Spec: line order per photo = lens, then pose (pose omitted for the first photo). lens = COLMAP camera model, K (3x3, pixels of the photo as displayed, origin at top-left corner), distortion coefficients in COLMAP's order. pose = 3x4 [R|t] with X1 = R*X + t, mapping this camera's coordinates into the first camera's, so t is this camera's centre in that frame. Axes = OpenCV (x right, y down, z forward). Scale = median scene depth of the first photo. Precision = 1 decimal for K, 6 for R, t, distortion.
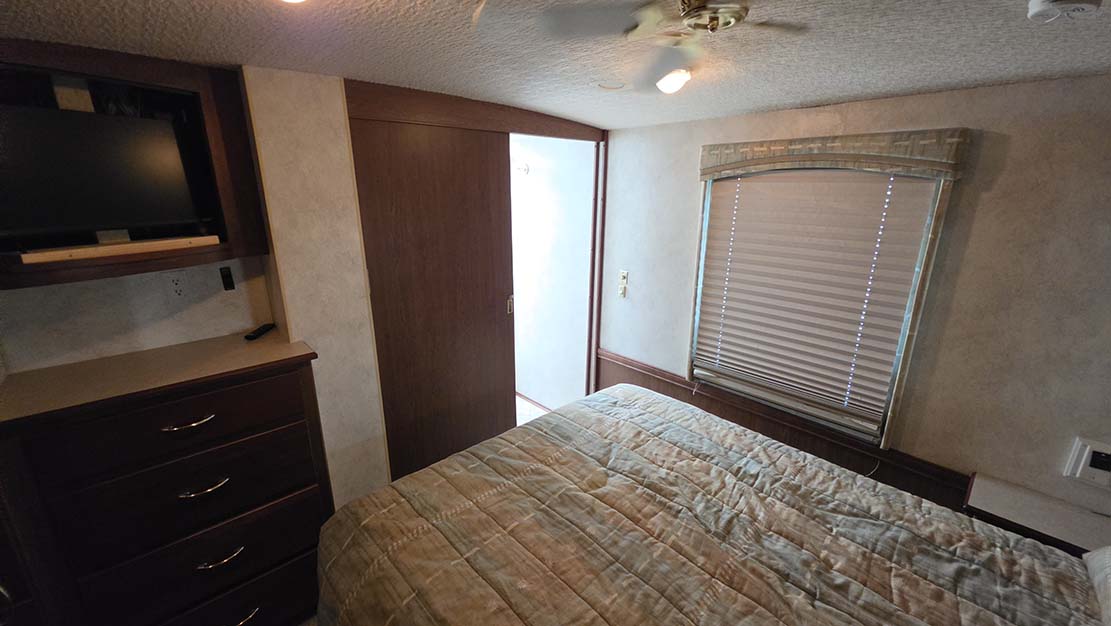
lens RADIAL K [[440.1, 0, 554.1], [0, 440.1, 311.0], [0, 0, 1]] dist [0.008976, -0.006880]
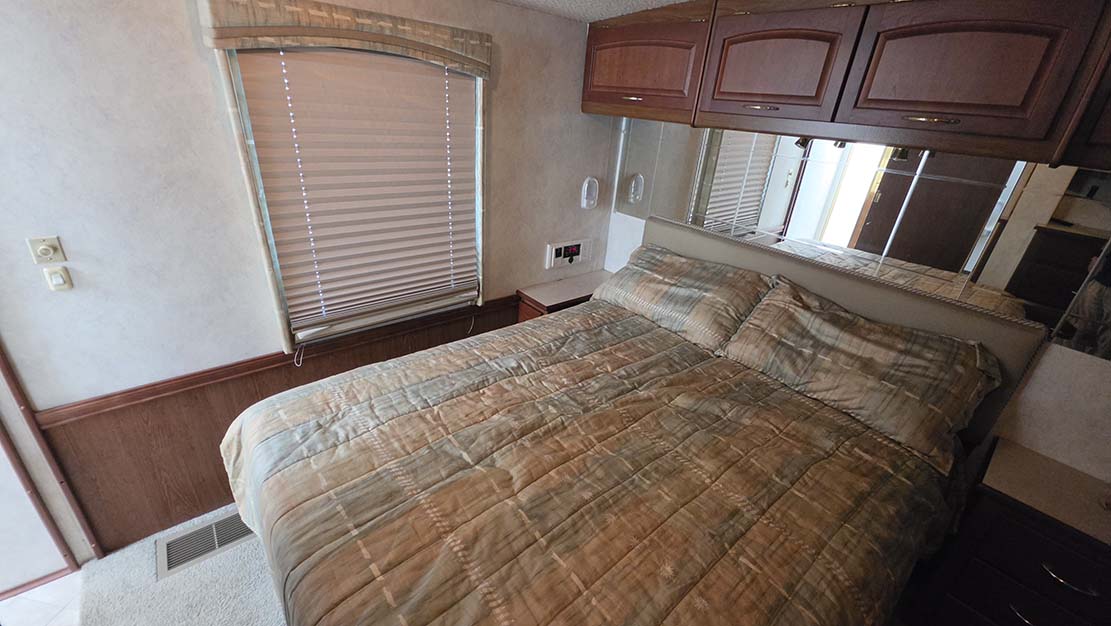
lens RADIAL K [[440.1, 0, 554.1], [0, 440.1, 311.0], [0, 0, 1]] dist [0.008976, -0.006880]
pose [[0.047153, -0.430551, 0.901334, -0.463004], [0.194764, 0.888982, 0.414462, -0.185113], [-0.979716, 0.156004, 0.125774, 0.717909]]
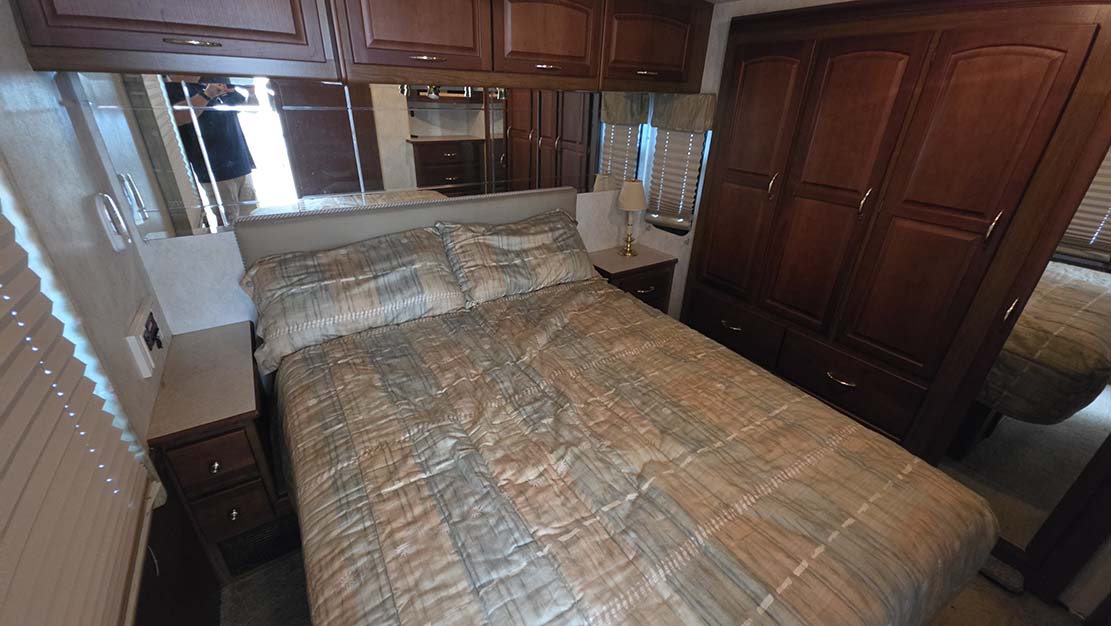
lens RADIAL K [[440.1, 0, 554.1], [0, 440.1, 311.0], [0, 0, 1]] dist [0.008976, -0.006880]
pose [[-0.983880, -0.104307, 0.145260, 0.178349], [0.018881, 0.747146, 0.664392, -0.315712], [-0.177831, 0.656424, -0.733132, 1.341951]]
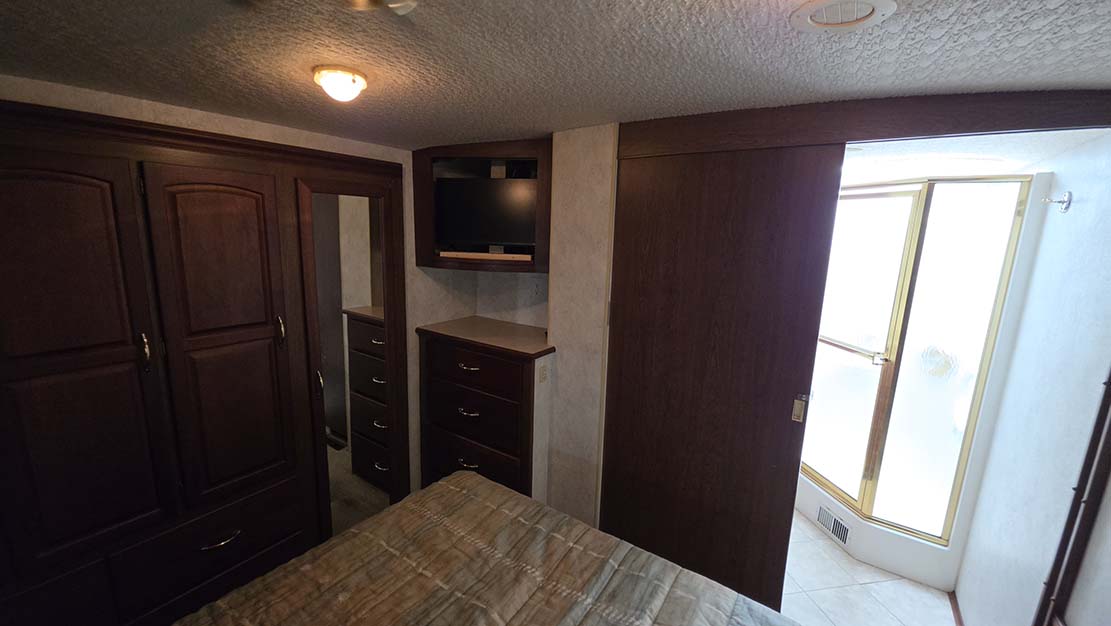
lens RADIAL K [[440.1, 0, 554.1], [0, 440.1, 311.0], [0, 0, 1]] dist [0.008976, -0.006880]
pose [[0.226266, 0.189096, -0.955535, 0.613842], [-0.291487, 0.949168, 0.118813, -0.183581], [0.929429, 0.251642, 0.269884, 0.705797]]
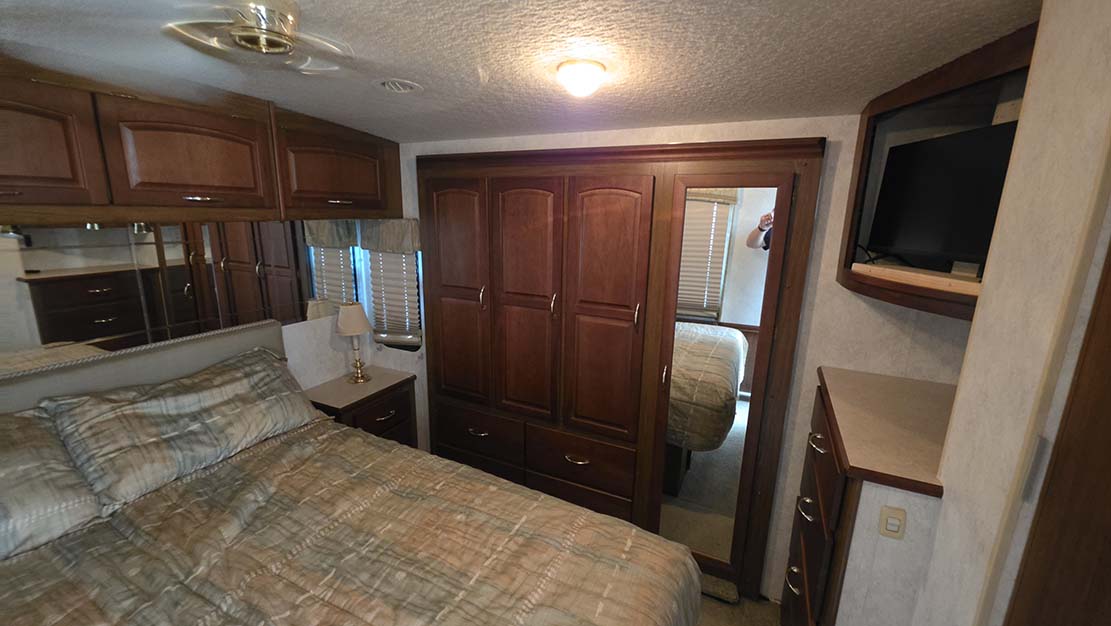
lens RADIAL K [[440.1, 0, 554.1], [0, 440.1, 311.0], [0, 0, 1]] dist [0.008976, -0.006880]
pose [[-0.932080, 0.060826, -0.357109, 0.064716], [-0.116668, 0.882872, 0.454891, -0.346853], [0.342951, 0.465658, -0.815811, 1.282725]]
